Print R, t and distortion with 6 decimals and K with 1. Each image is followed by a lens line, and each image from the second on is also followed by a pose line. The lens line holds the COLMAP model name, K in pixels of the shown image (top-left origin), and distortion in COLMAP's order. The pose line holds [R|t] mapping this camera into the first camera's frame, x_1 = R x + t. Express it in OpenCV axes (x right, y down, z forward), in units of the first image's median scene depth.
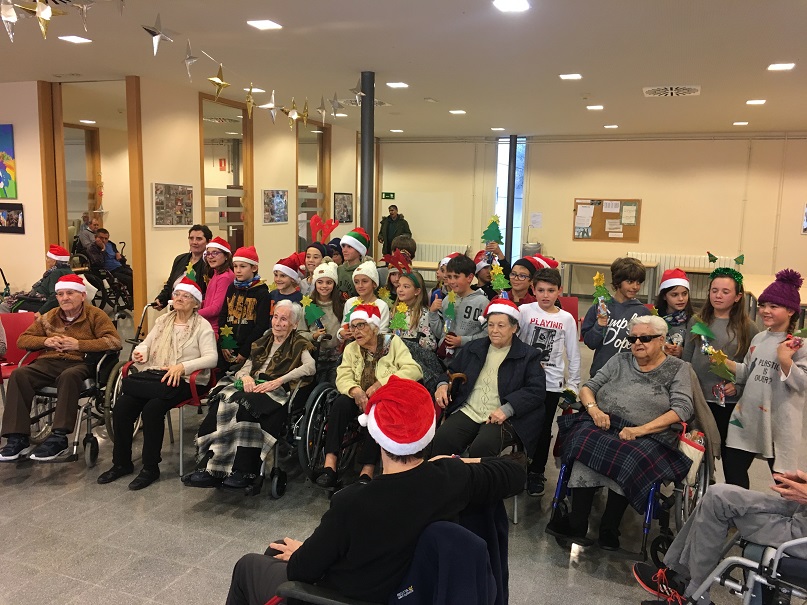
lens RADIAL K [[672.1, 0, 399.6], [0, 672.1, 298.4], [0, 0, 1]] dist [0.066574, -0.101728]
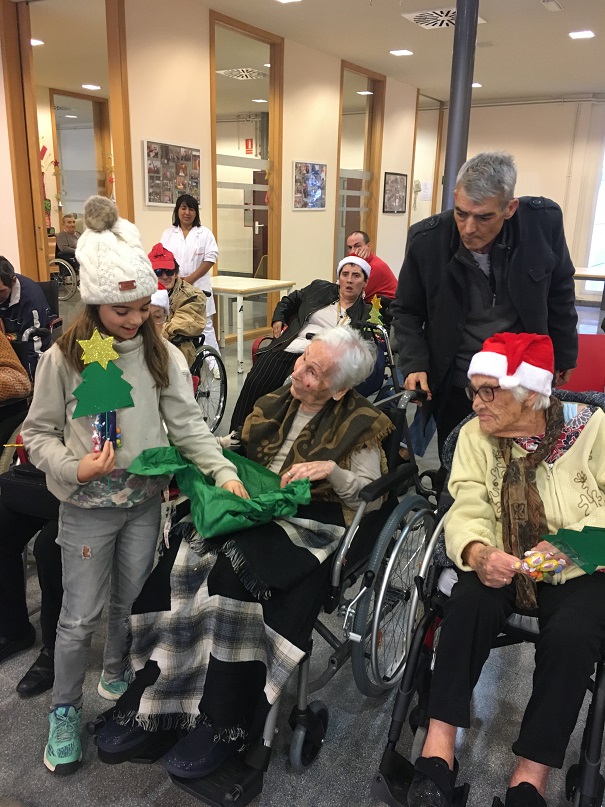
lens RADIAL K [[672.1, 0, 301.2], [0, 672.1, 403.5], [0, 0, 1]] dist [0.066574, -0.101728]
pose [[0.981994, 0.053723, -0.181111, -0.049642], [-0.028467, 0.989846, 0.139266, -0.000048], [0.186753, -0.131603, 0.973552, 0.261945]]
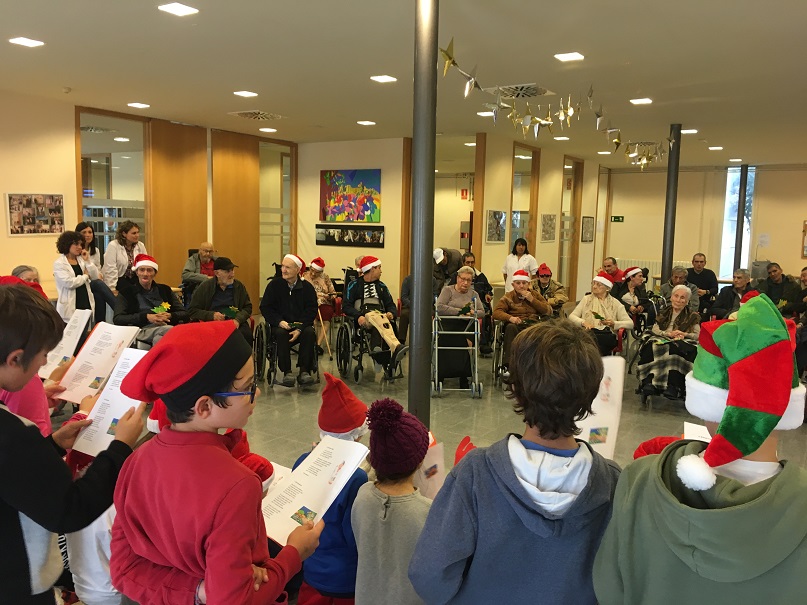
lens RADIAL K [[672.1, 0, 398.5], [0, 672.1, 302.7], [0, 0, 1]] dist [0.066574, -0.101728]
pose [[0.979431, 0.020512, -0.200735, -0.234082], [-0.026788, 0.999232, -0.028598, 0.050602], [0.199994, 0.033387, 0.979228, -0.303446]]
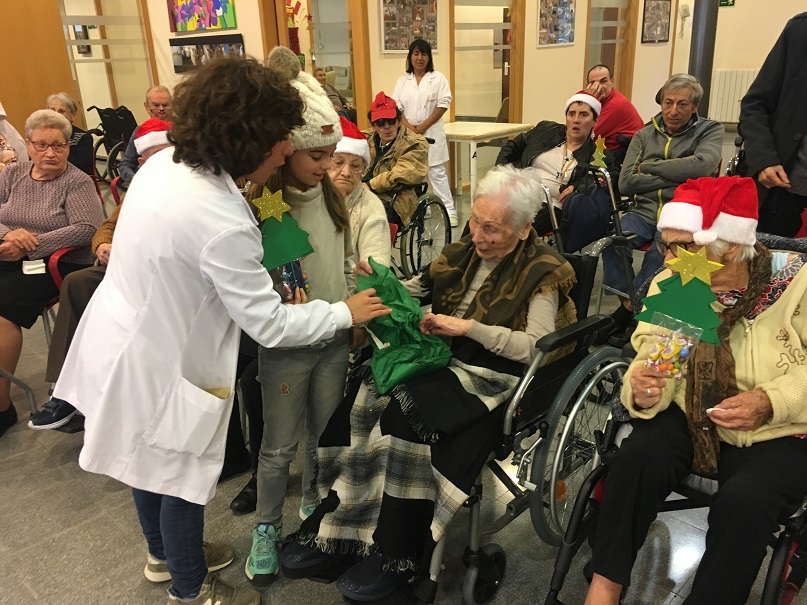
lens RADIAL K [[672.1, 0, 396.0], [0, 672.1, 303.2], [0, 0, 1]] dist [0.066574, -0.101728]
pose [[0.911341, 0.087849, -0.402170, -0.027590], [0.001934, 0.976039, 0.217586, -0.000381], [0.411648, -0.199073, 0.889334, 0.267526]]
